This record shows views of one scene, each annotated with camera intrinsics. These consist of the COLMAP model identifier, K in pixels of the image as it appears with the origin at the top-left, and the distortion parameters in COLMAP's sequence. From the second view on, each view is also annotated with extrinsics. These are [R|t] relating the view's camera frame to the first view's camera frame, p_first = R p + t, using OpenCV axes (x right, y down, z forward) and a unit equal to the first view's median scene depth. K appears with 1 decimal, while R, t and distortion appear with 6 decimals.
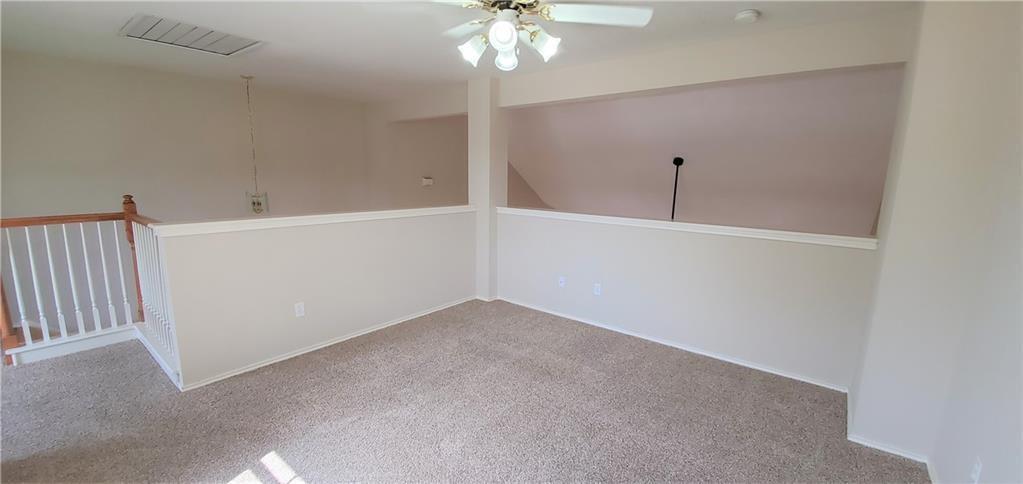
lens RADIAL K [[406.6, 0, 505.0], [0, 406.6, 245.0], [0, 0, 1]] dist [-0.000806, -0.000354]
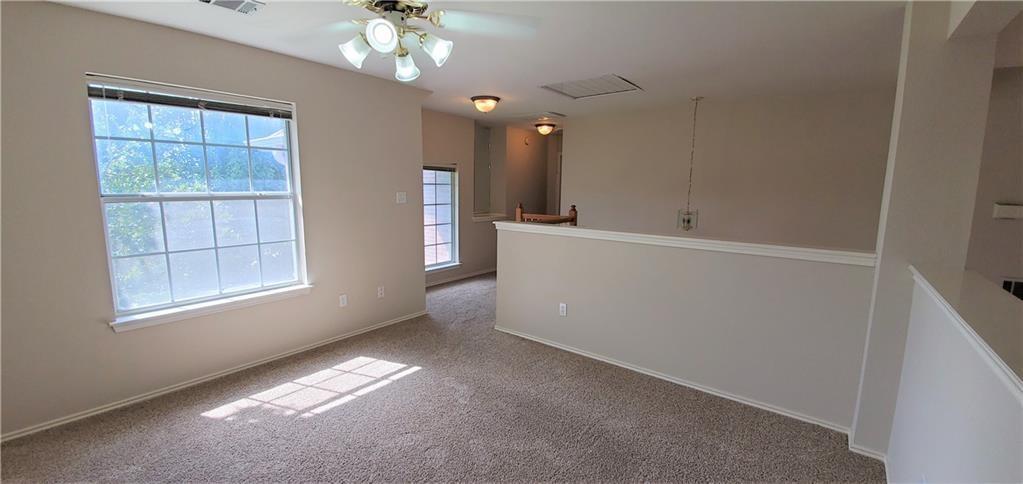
lens RADIAL K [[406.6, 0, 505.0], [0, 406.6, 245.0], [0, 0, 1]] dist [-0.000806, -0.000354]
pose [[0.005034, 0.122351, -0.992474, 0.590573], [-0.181047, 0.976196, 0.119426, -0.120313], [0.983462, 0.179083, 0.027065, 0.782205]]
